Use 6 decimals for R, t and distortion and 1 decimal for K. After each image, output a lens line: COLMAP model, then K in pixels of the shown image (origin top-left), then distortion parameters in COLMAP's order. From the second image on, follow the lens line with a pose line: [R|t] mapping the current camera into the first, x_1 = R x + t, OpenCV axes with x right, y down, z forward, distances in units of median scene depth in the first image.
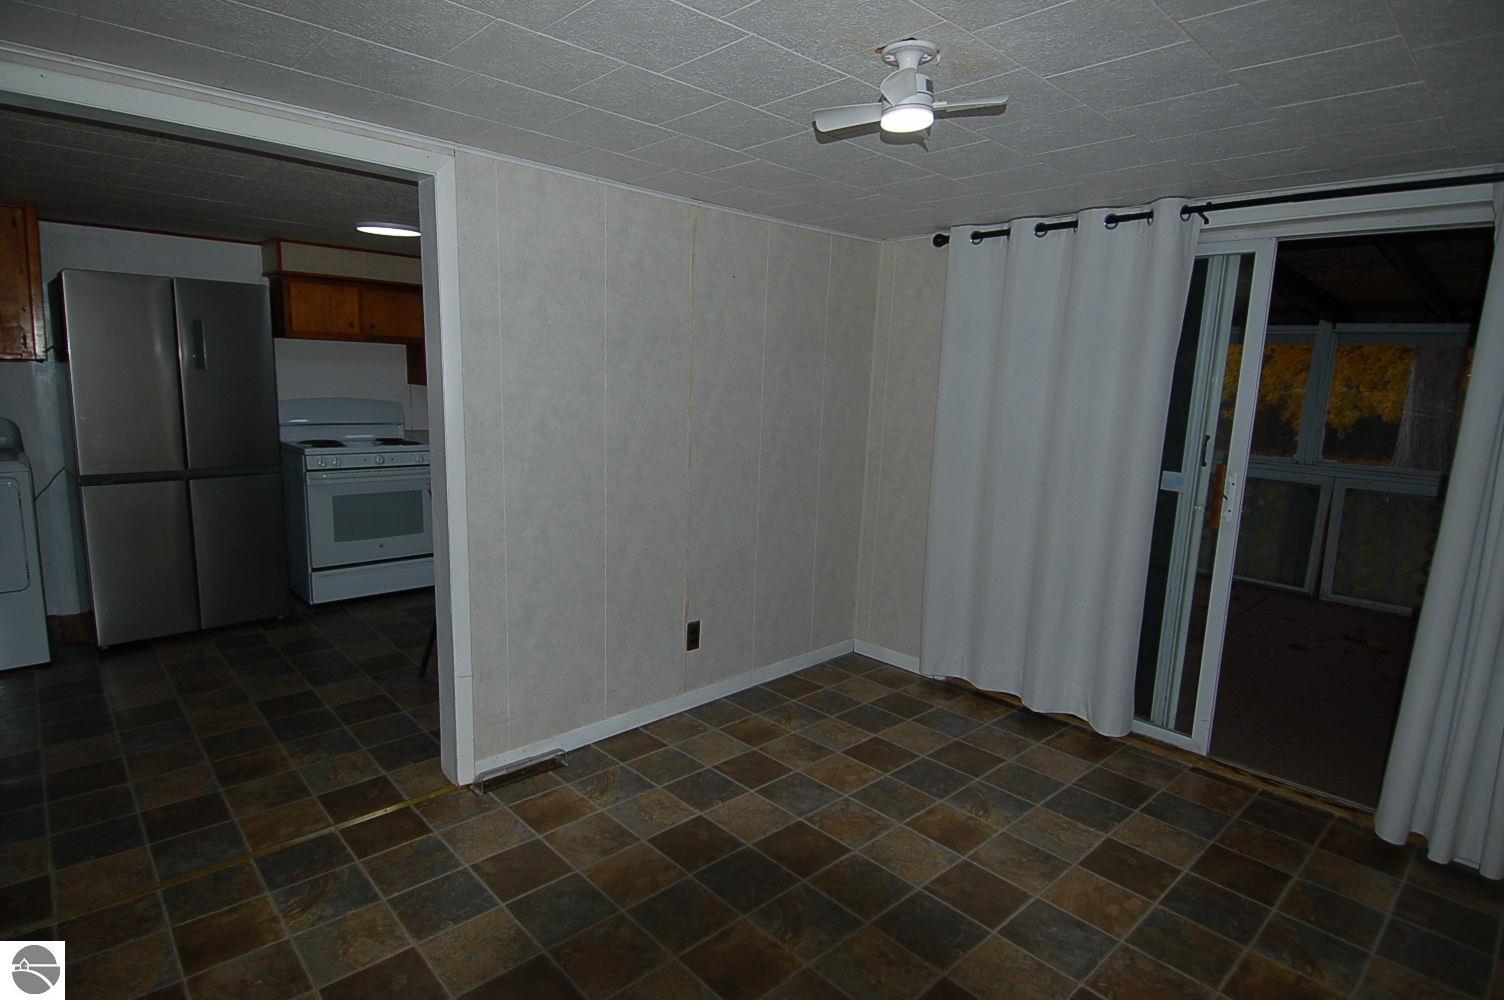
lens RADIAL K [[788.3, 0, 715.8], [0, 788.3, 504.3], [0, 0, 1]] dist [0.025842, -0.025868]
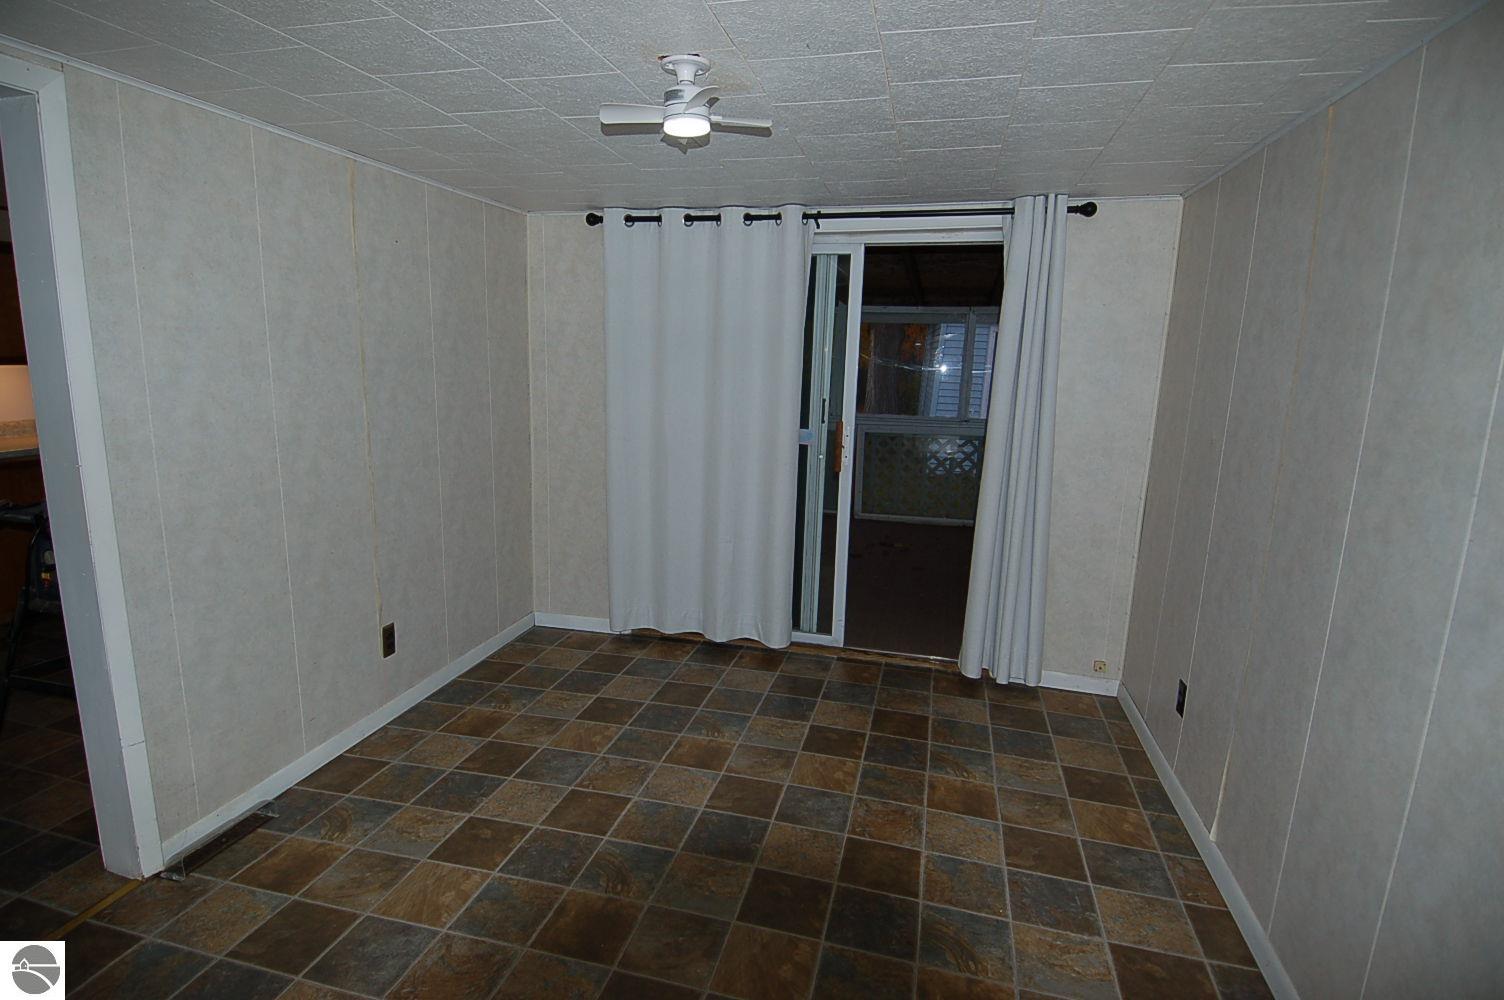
lens RADIAL K [[788.3, 0, 746.6], [0, 788.3, 505.6], [0, 0, 1]] dist [0.025842, -0.025868]
pose [[0.833651, -0.112886, 0.540632, -0.197694], [0.089298, 0.993559, 0.069762, -0.016968], [-0.545024, -0.009880, 0.838362, 0.013453]]
